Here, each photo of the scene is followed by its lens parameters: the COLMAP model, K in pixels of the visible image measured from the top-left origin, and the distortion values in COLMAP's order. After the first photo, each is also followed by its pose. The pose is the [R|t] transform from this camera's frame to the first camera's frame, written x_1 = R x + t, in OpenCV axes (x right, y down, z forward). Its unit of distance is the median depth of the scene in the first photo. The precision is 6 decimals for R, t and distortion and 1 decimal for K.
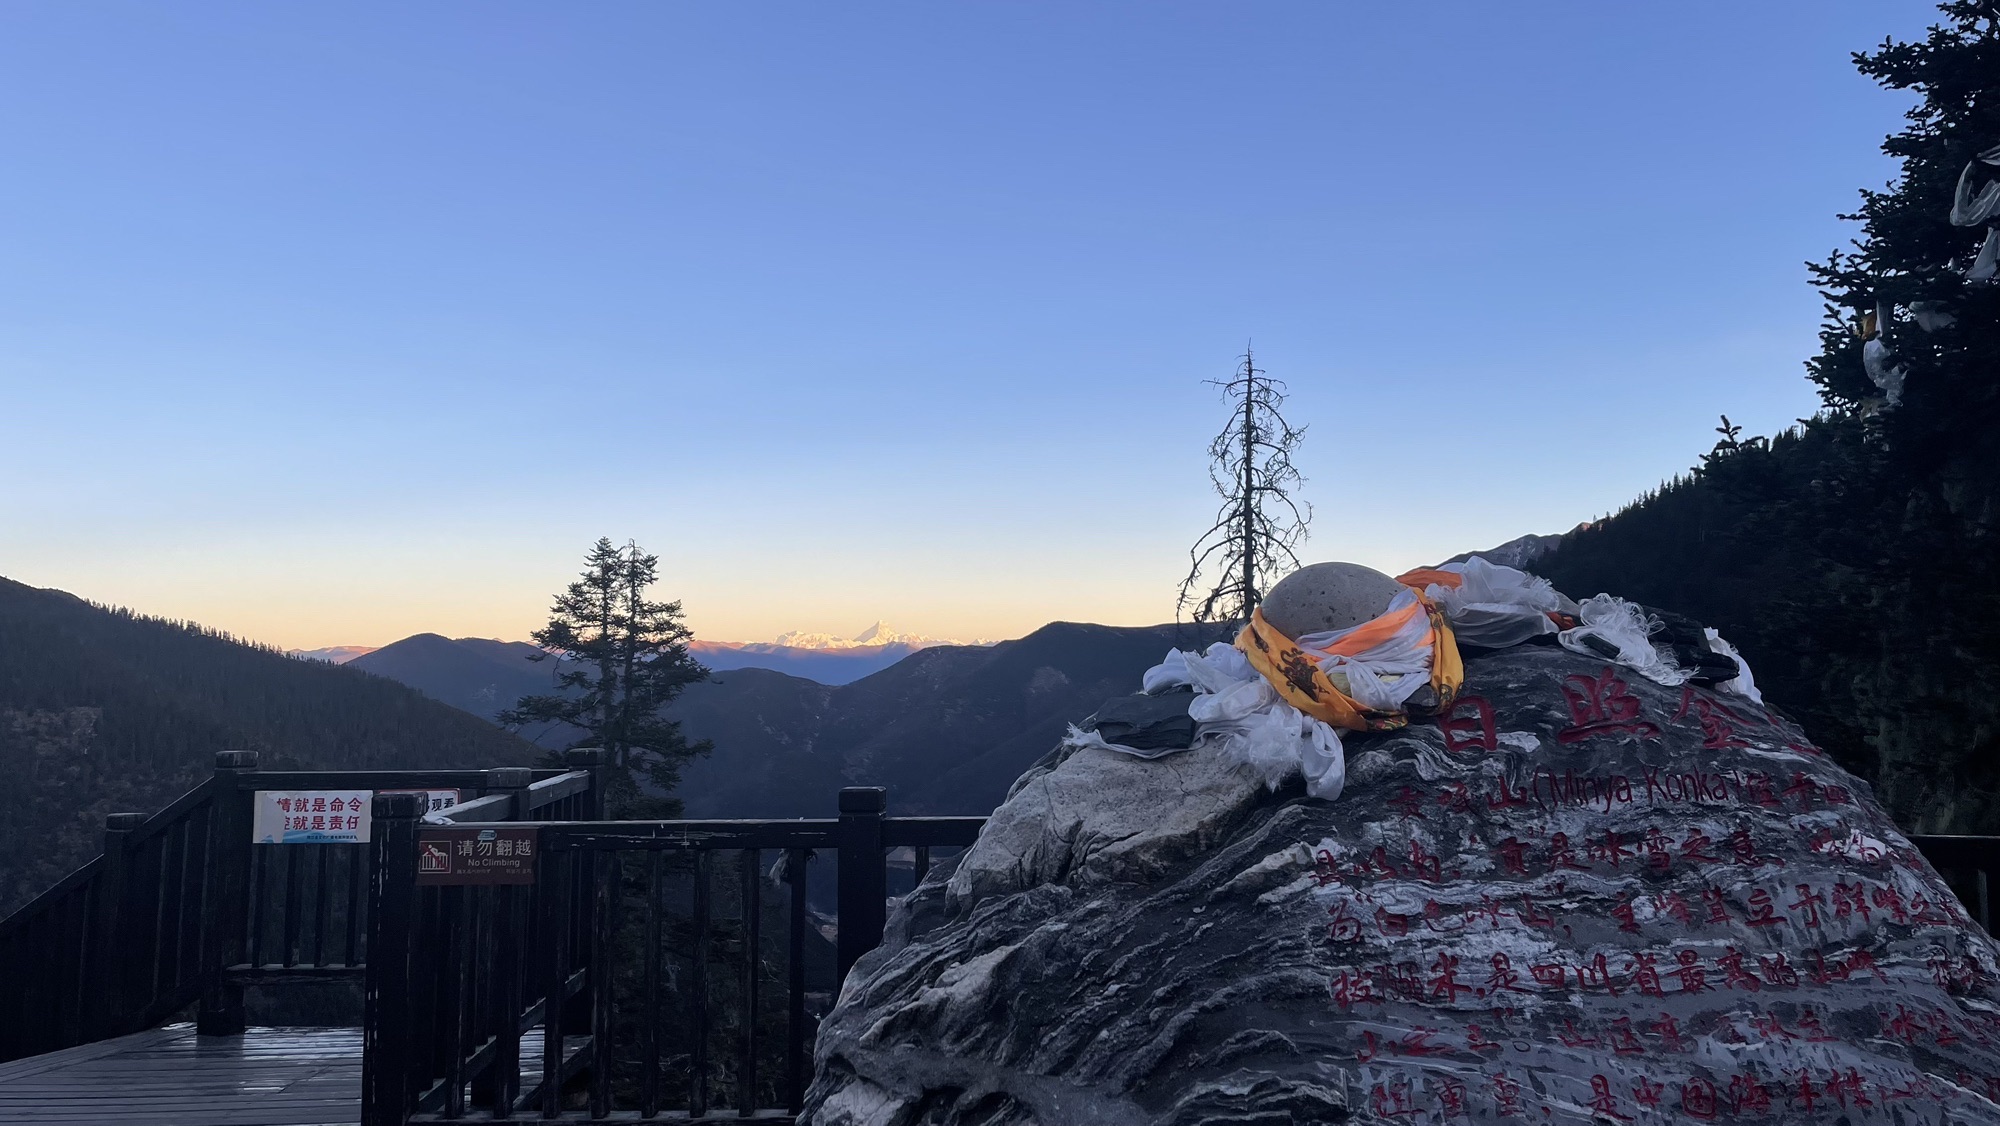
lens RADIAL K [[1506.1, 0, 973.1], [0, 1506.1, 542.6], [0, 0, 1]] dist [0.082435, -0.051210]
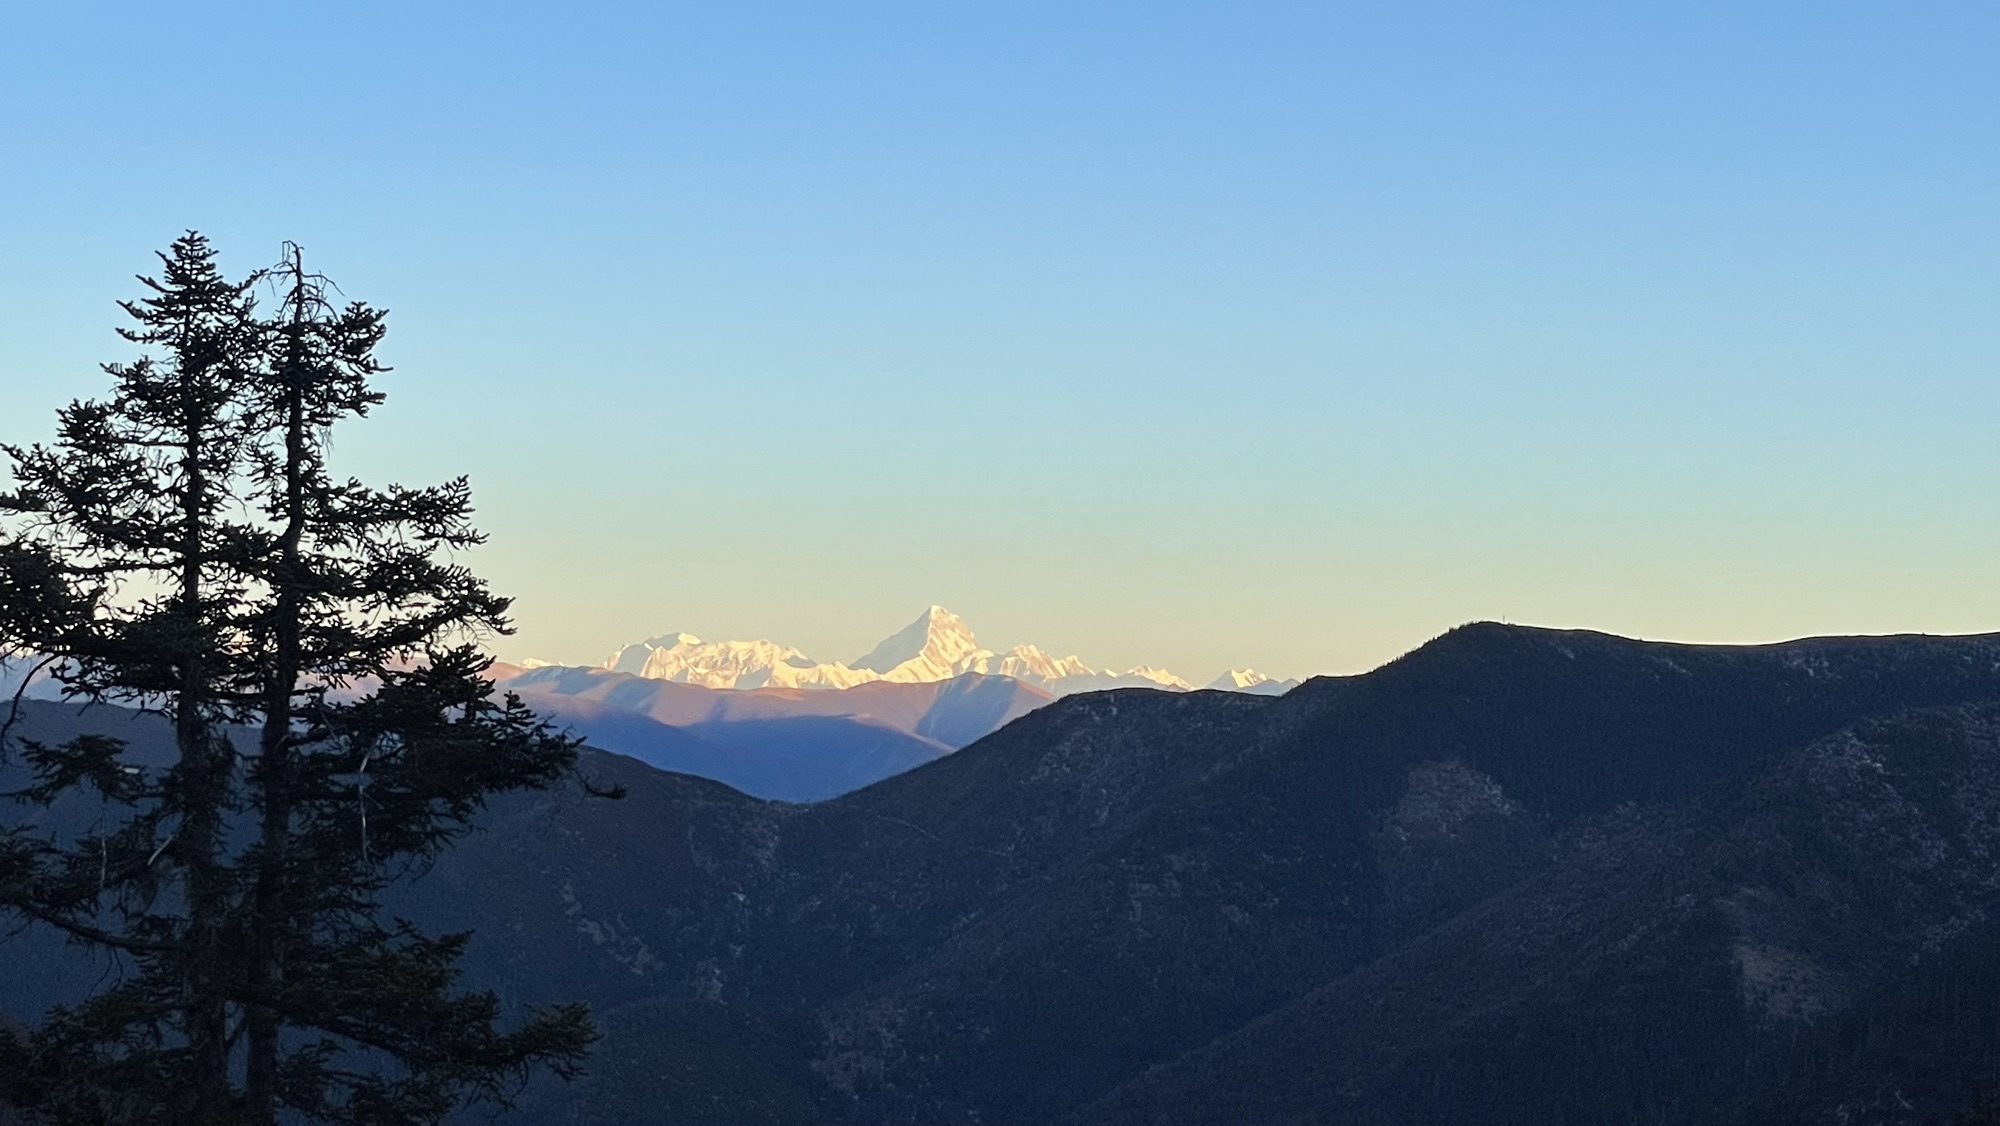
lens RADIAL K [[4693.6, 0, 997.6], [0, 4693.6, 562.4], [0, 0, 1]] dist [-0.099393, 0.000000]
pose [[0.998517, 0.022480, -0.049588, -0.061207], [-0.020396, 0.998904, 0.042133, 0.016781], [0.050481, -0.041059, 0.997881, 0.188899]]
